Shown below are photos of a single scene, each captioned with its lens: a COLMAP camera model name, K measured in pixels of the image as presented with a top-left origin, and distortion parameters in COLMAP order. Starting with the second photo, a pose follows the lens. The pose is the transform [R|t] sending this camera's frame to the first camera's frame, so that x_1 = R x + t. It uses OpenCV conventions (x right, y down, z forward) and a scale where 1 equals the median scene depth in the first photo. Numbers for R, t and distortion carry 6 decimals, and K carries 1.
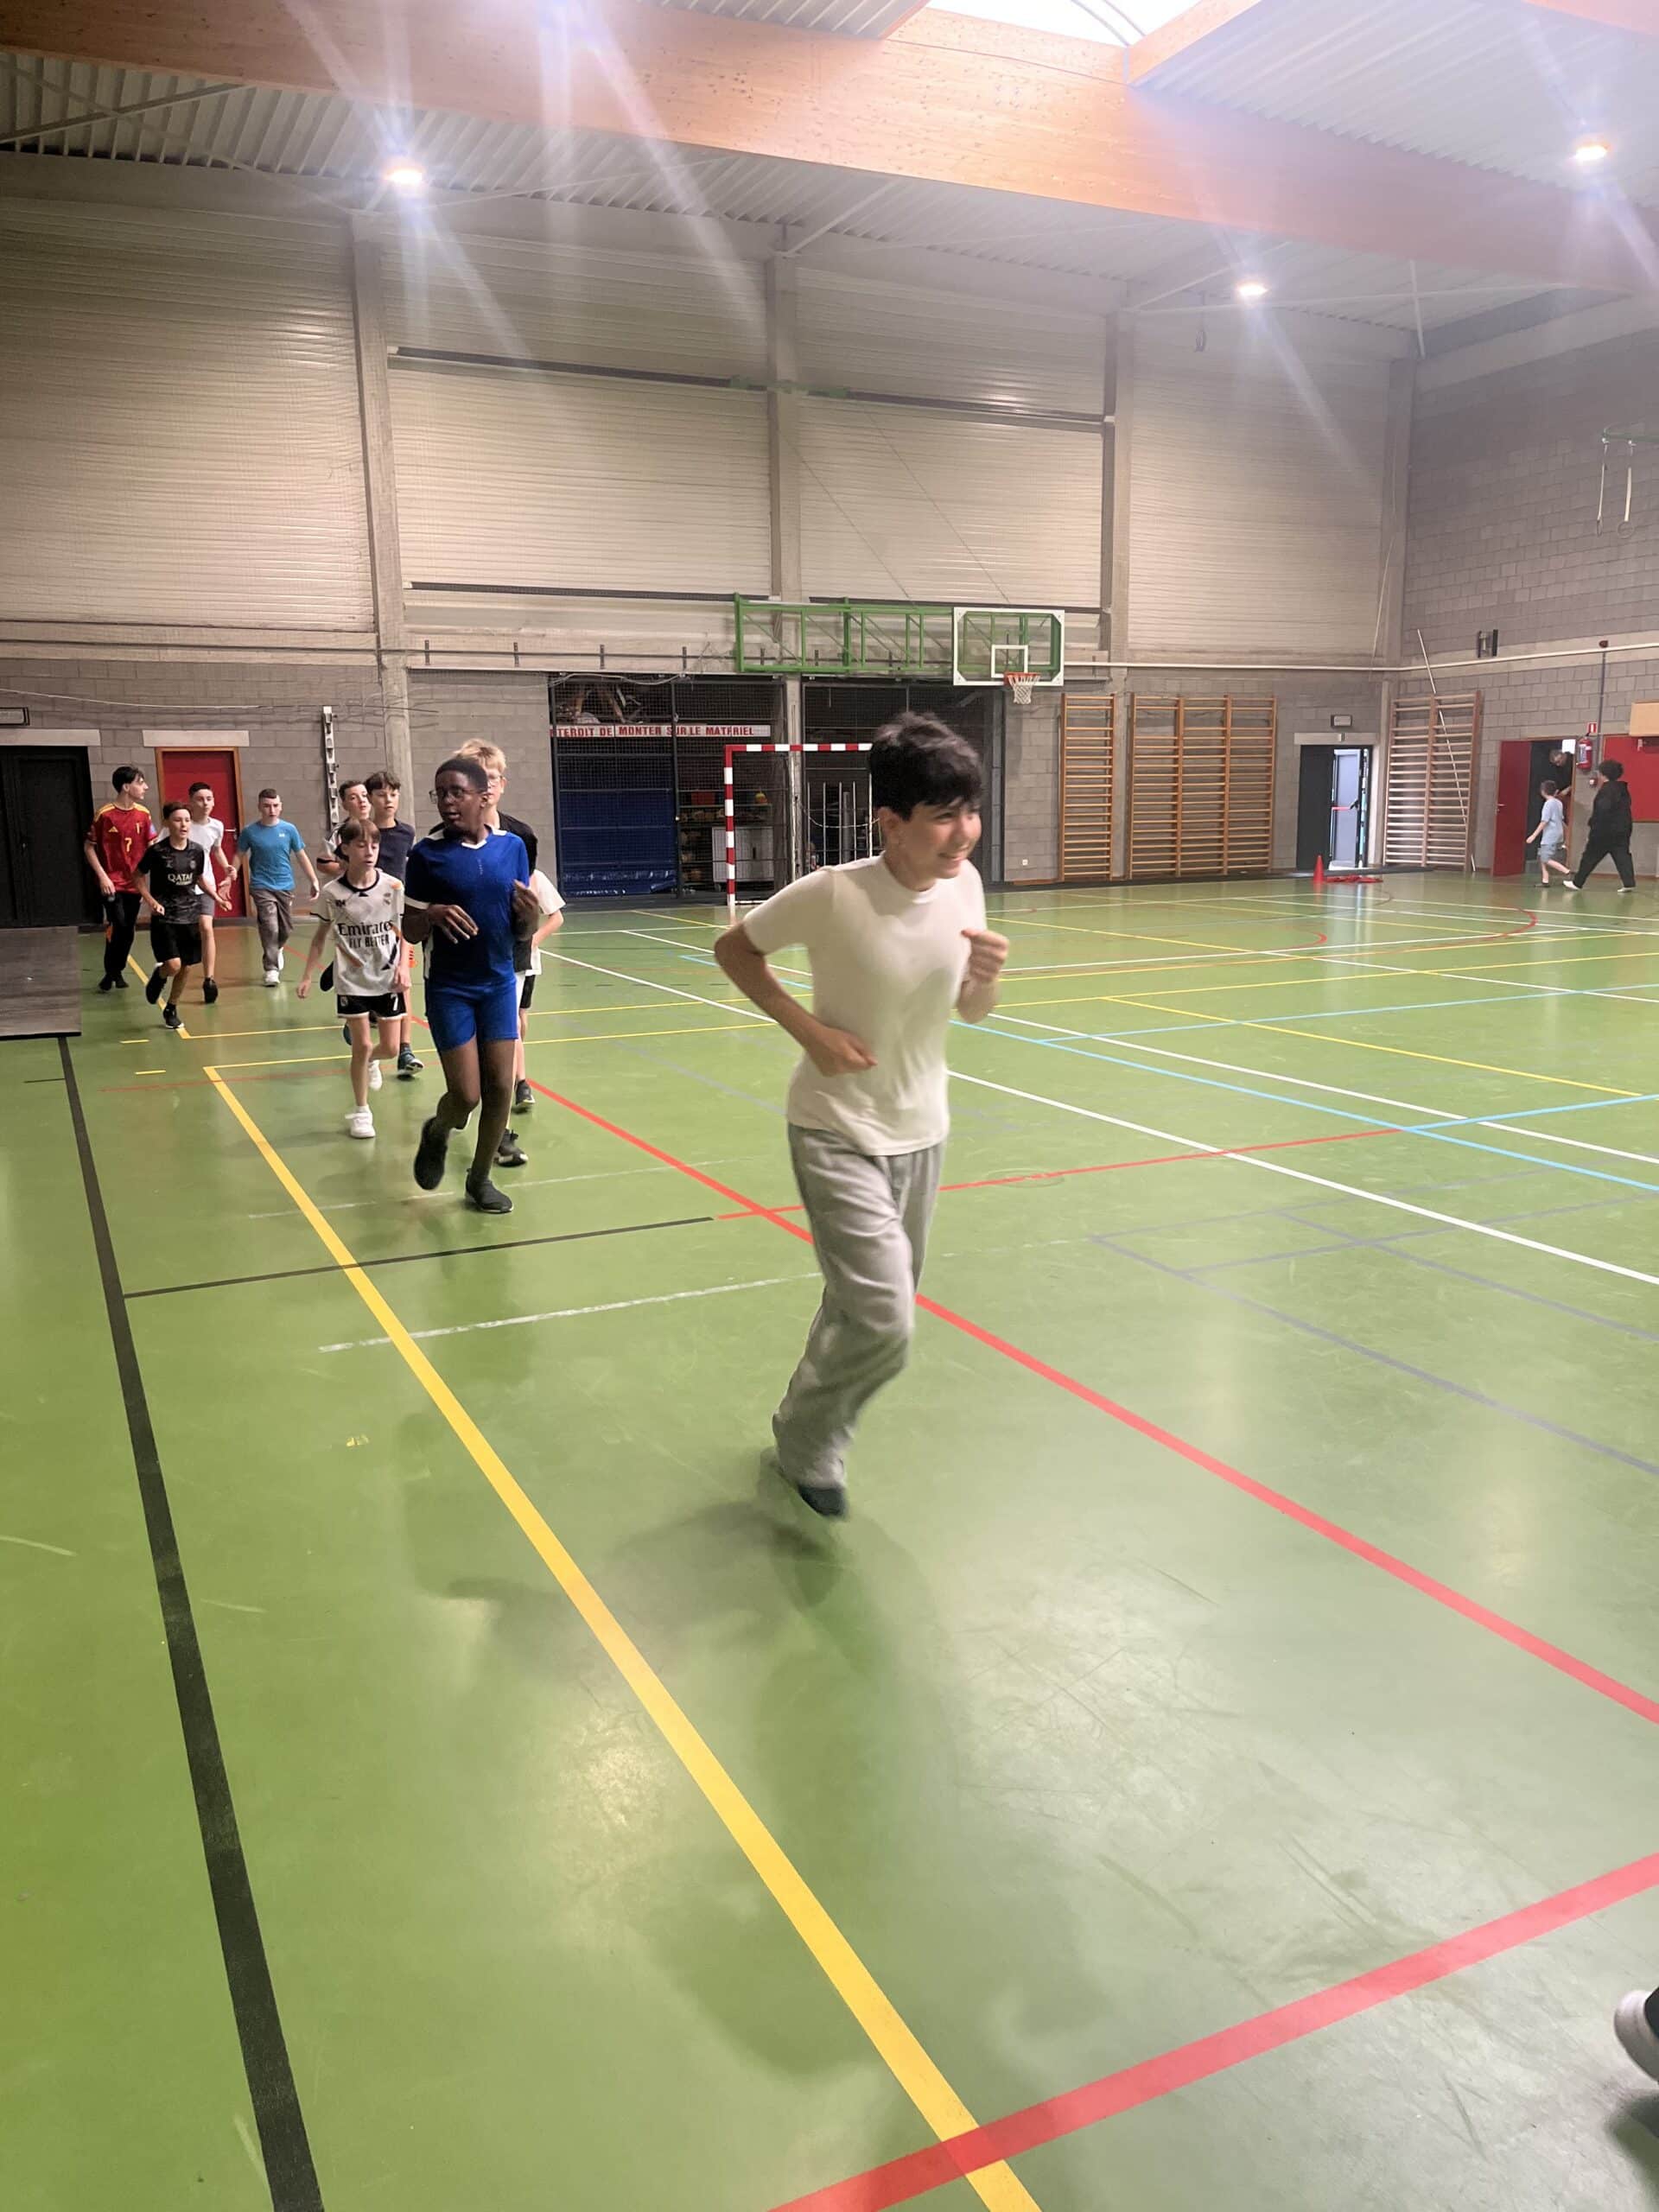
lens RADIAL K [[1678.1, 0, 817.5], [0, 1678.1, 1102.4], [0, 0, 1]] dist [0.070282, -0.076021]
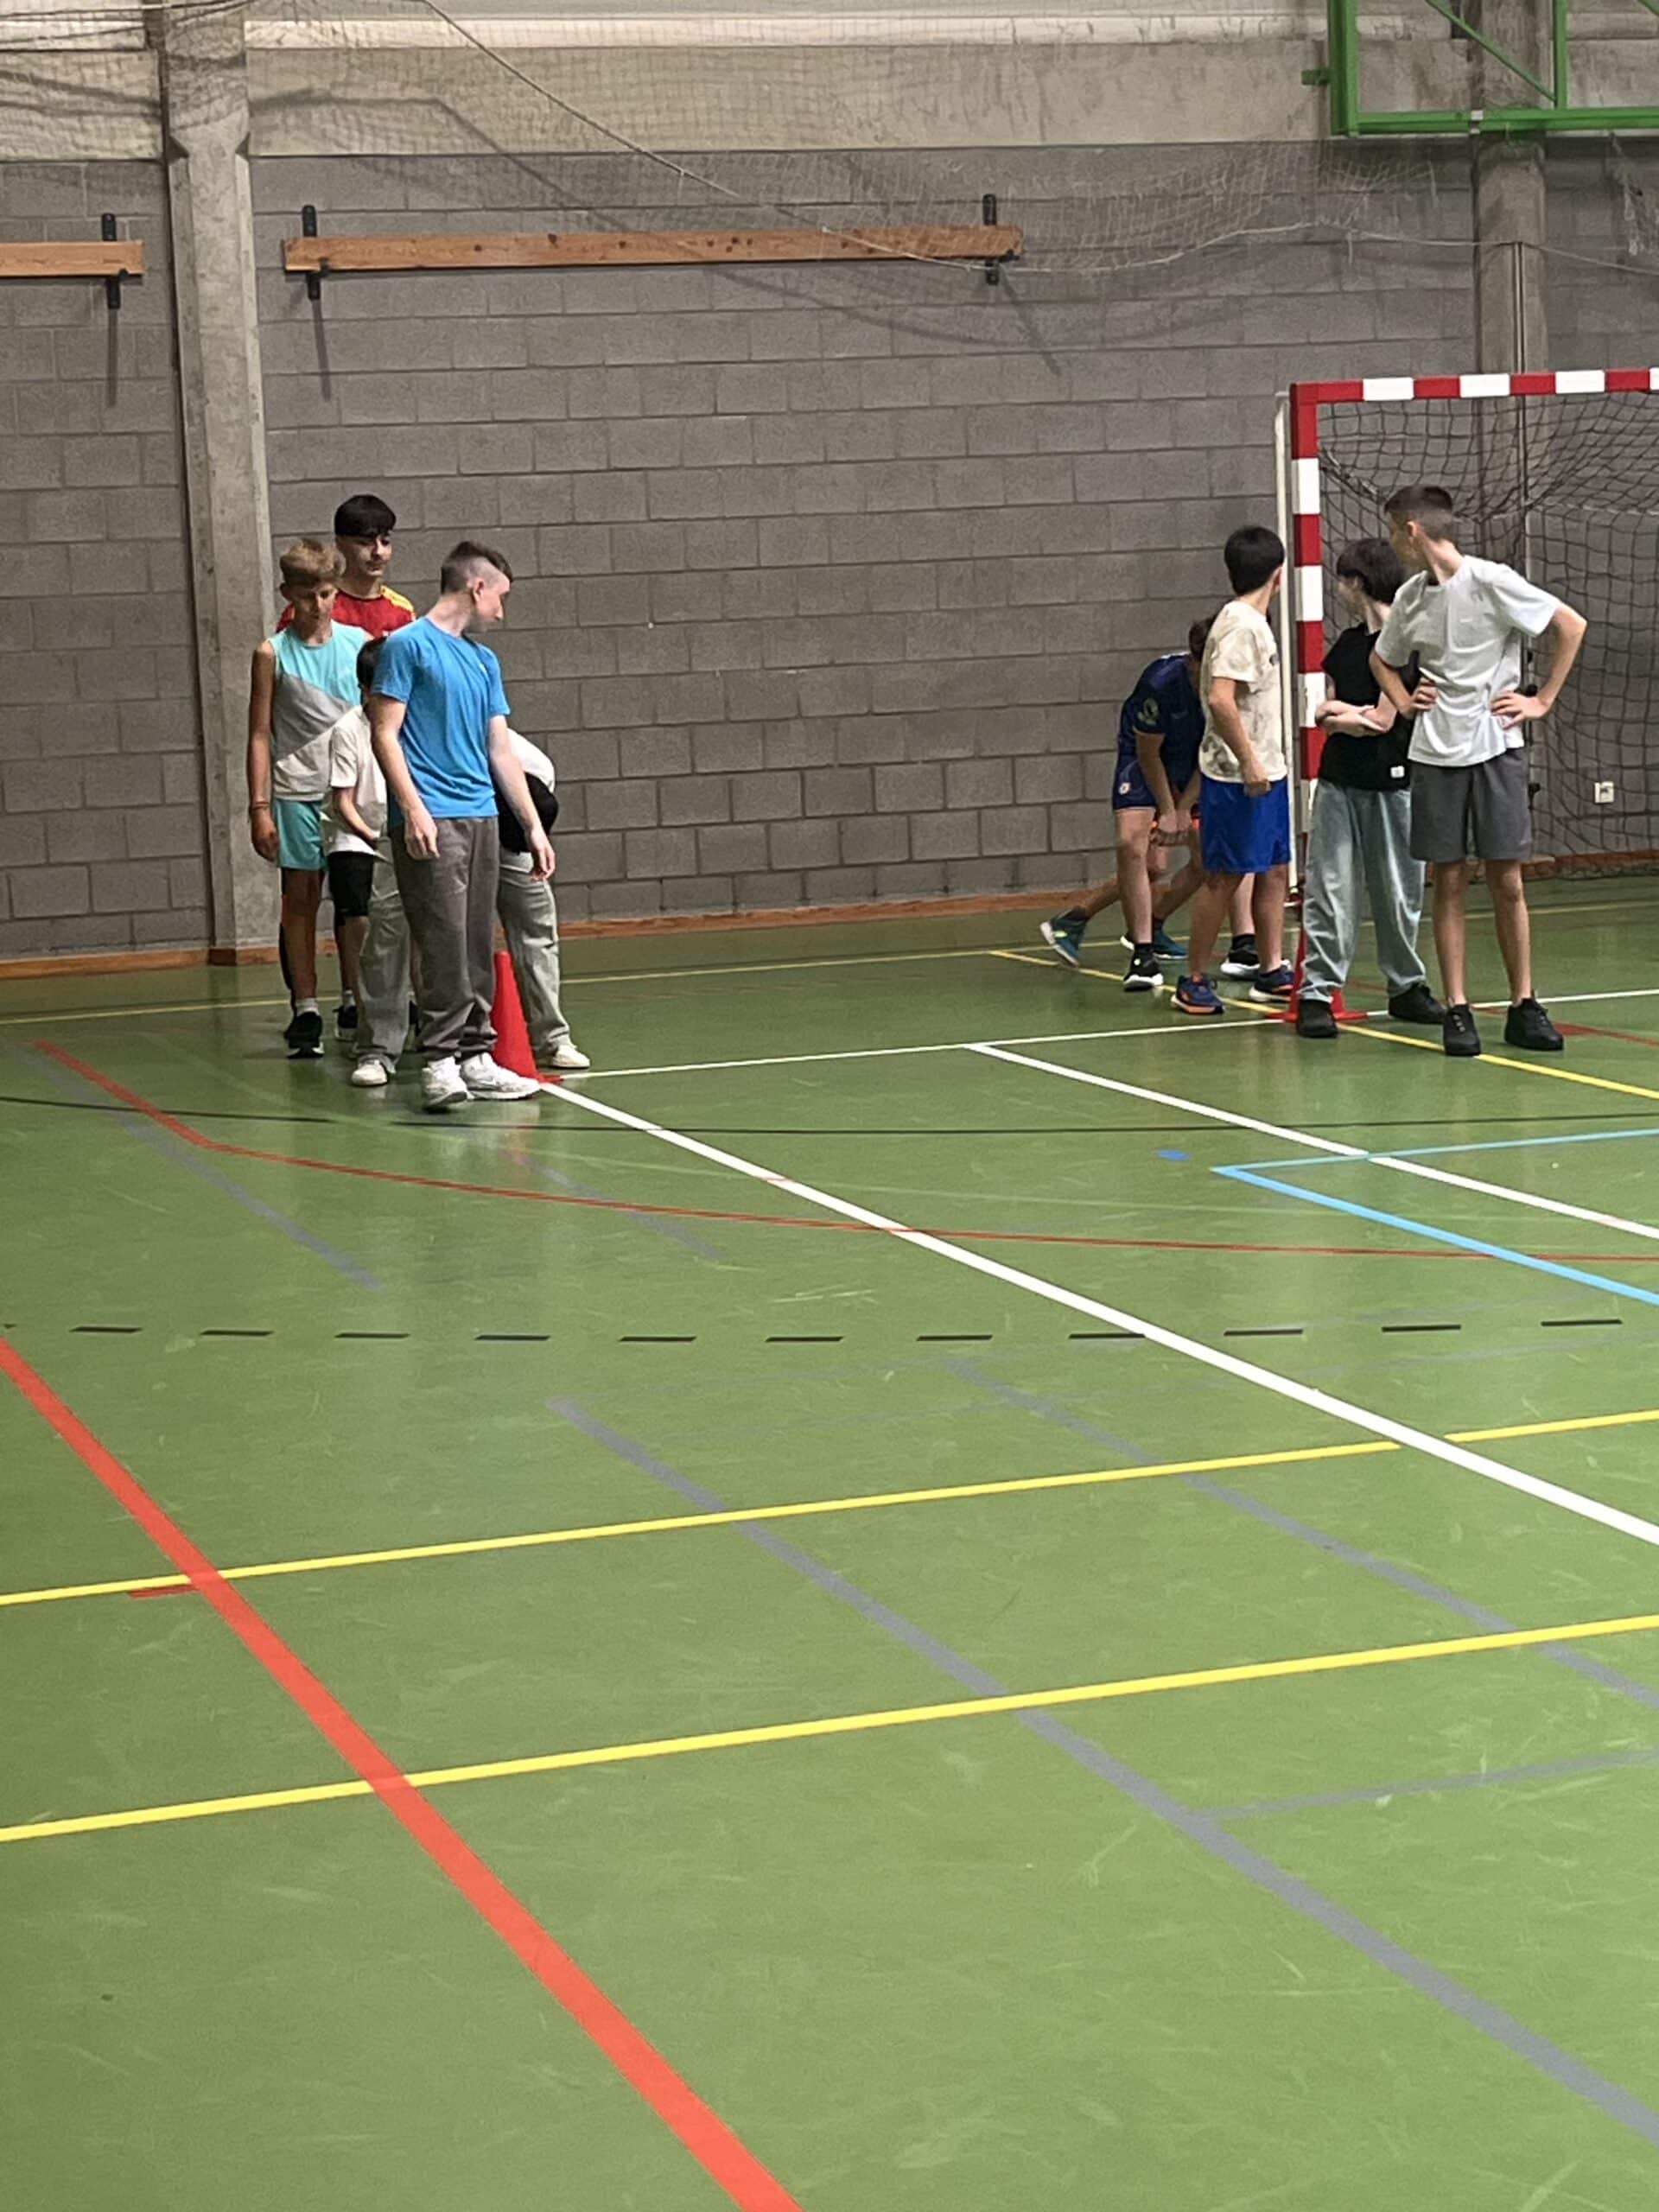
lens RADIAL K [[4587.6, 0, 846.2], [0, 4587.6, 1121.1], [0, 0, 1]] dist [0.098820, 0.000000]
pose [[0.992934, -0.005757, -0.118526, -0.039236], [0.001122, 0.999233, -0.039138, -0.052117], [0.118660, 0.038728, 0.992179, 0.195148]]
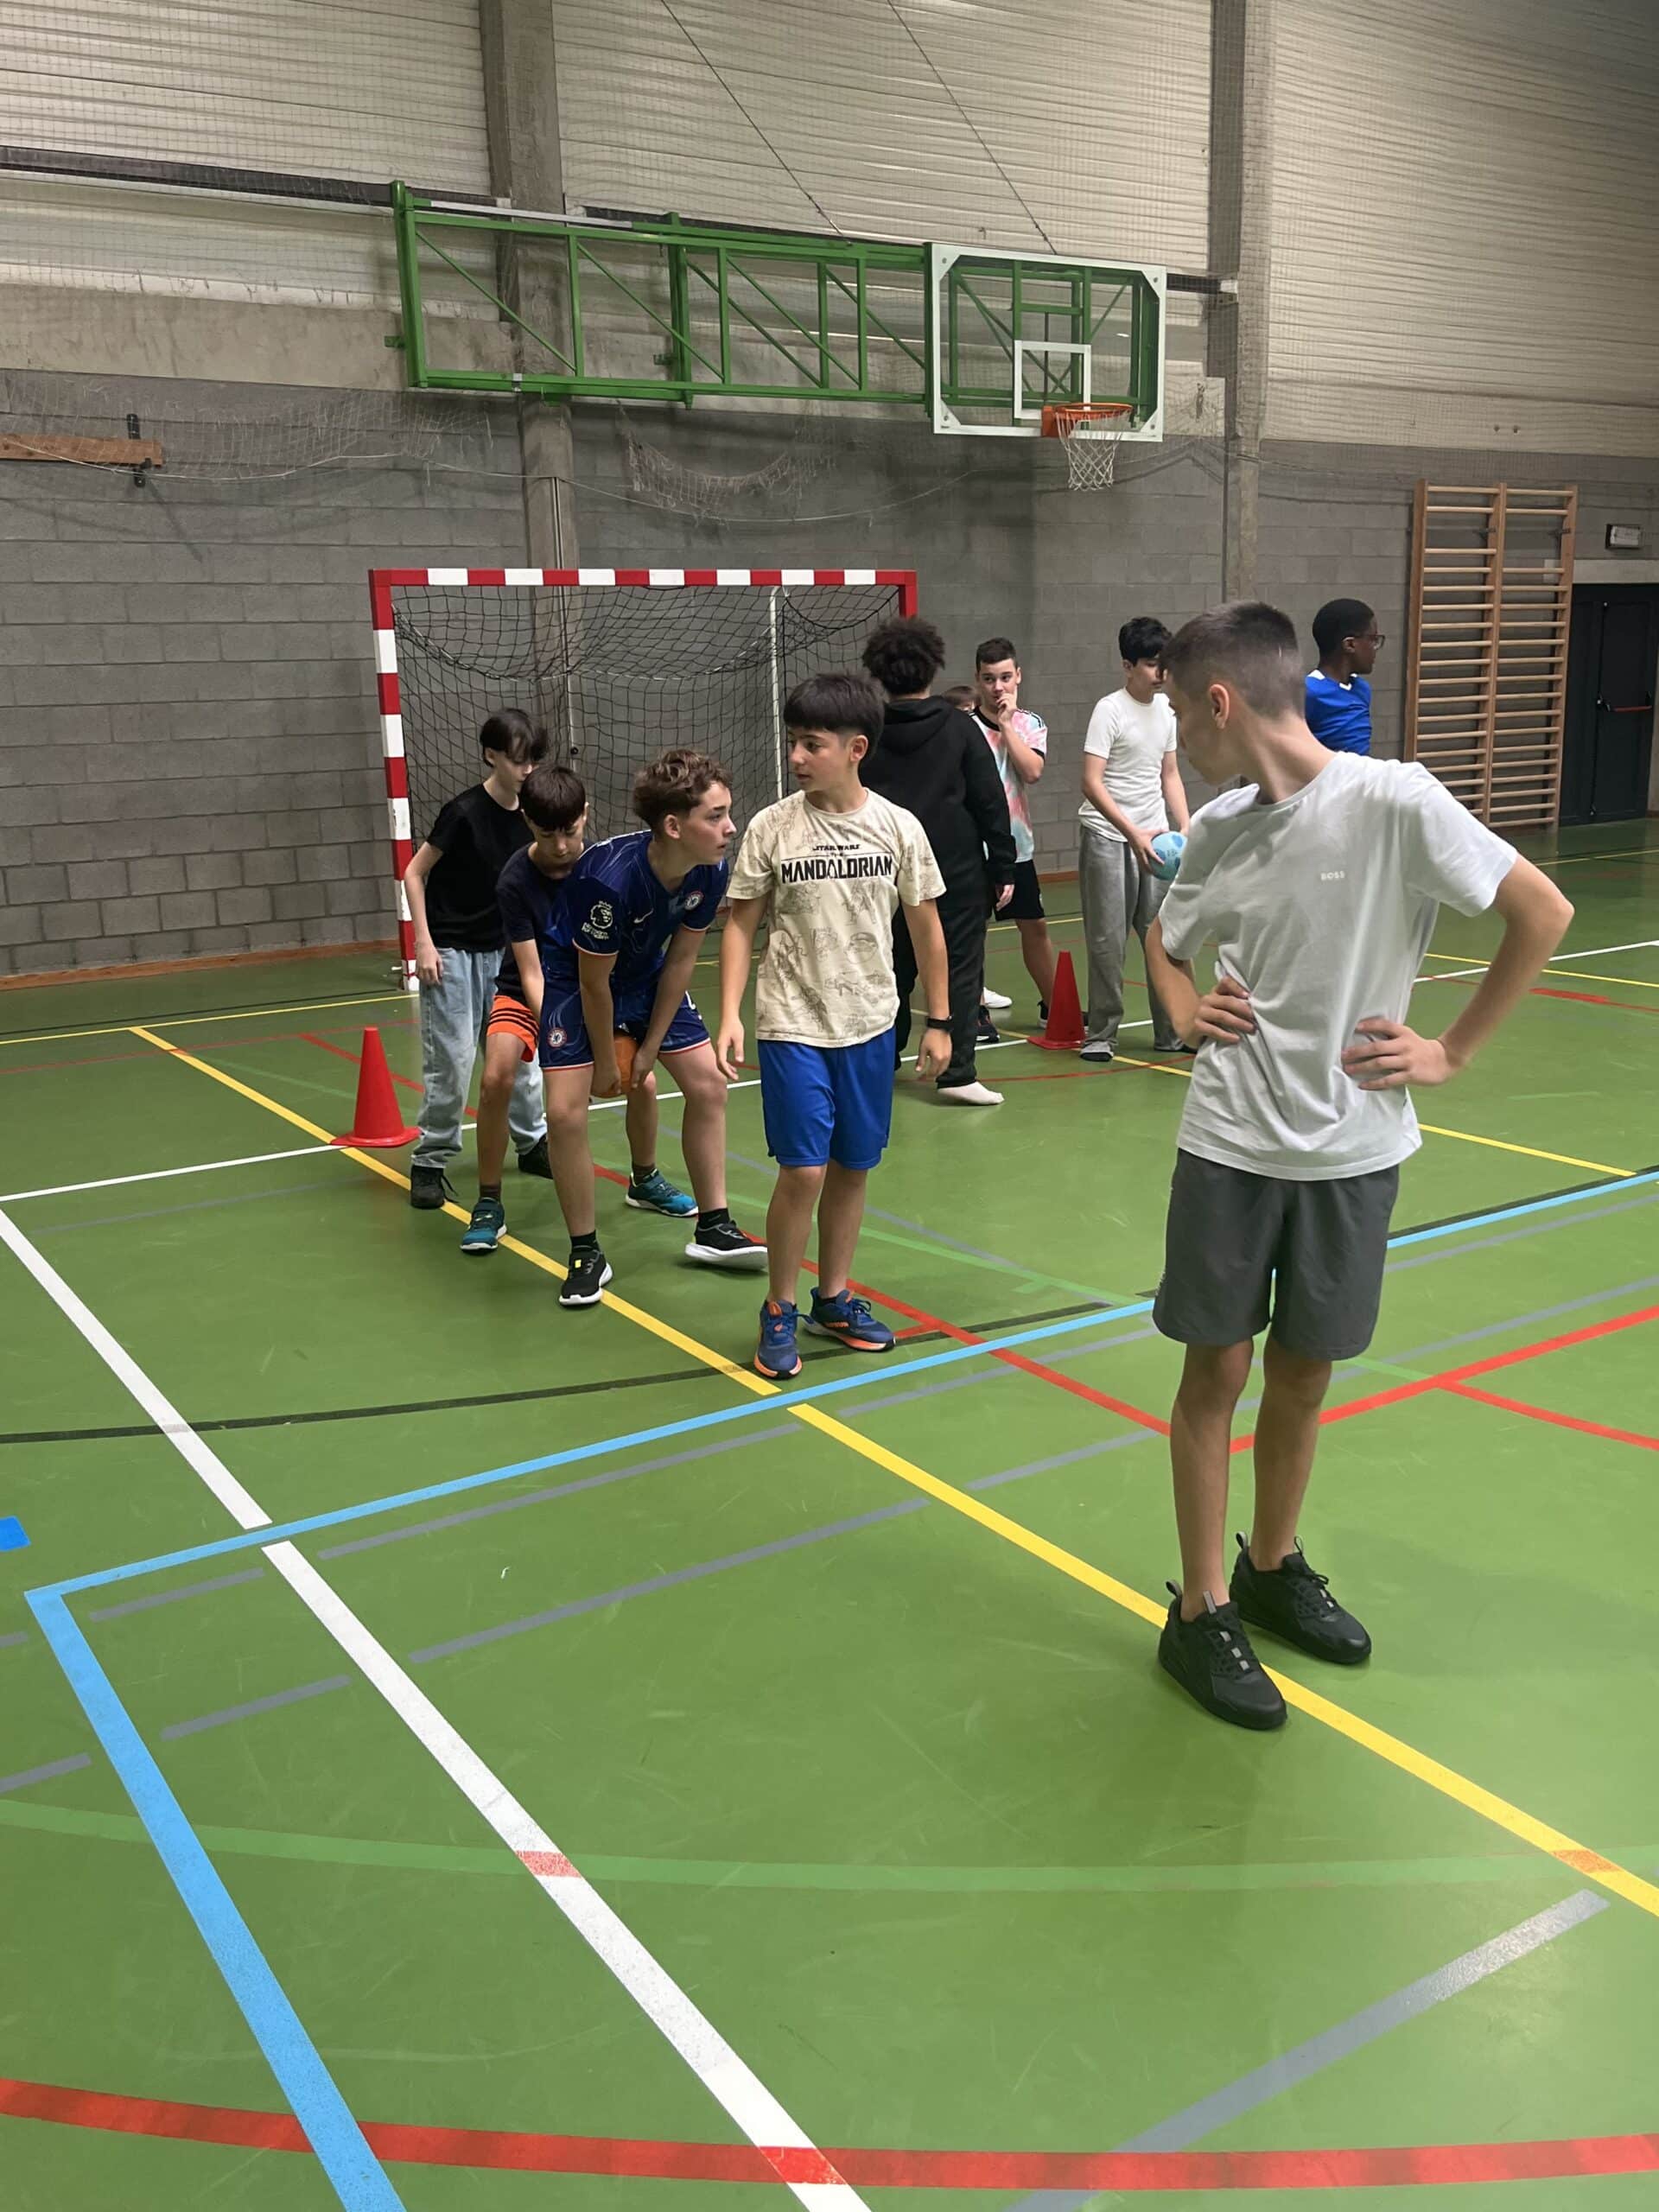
lens RADIAL K [[1917.6, 0, 838.6], [0, 1917.6, 1097.1], [0, 0, 1]] dist [0.051314, -0.078949]
pose [[0.990774, -0.035087, 0.130905, -0.013517], [0.028955, 0.998406, 0.048455, -0.112363], [-0.132397, -0.044218, 0.990210, 0.551330]]
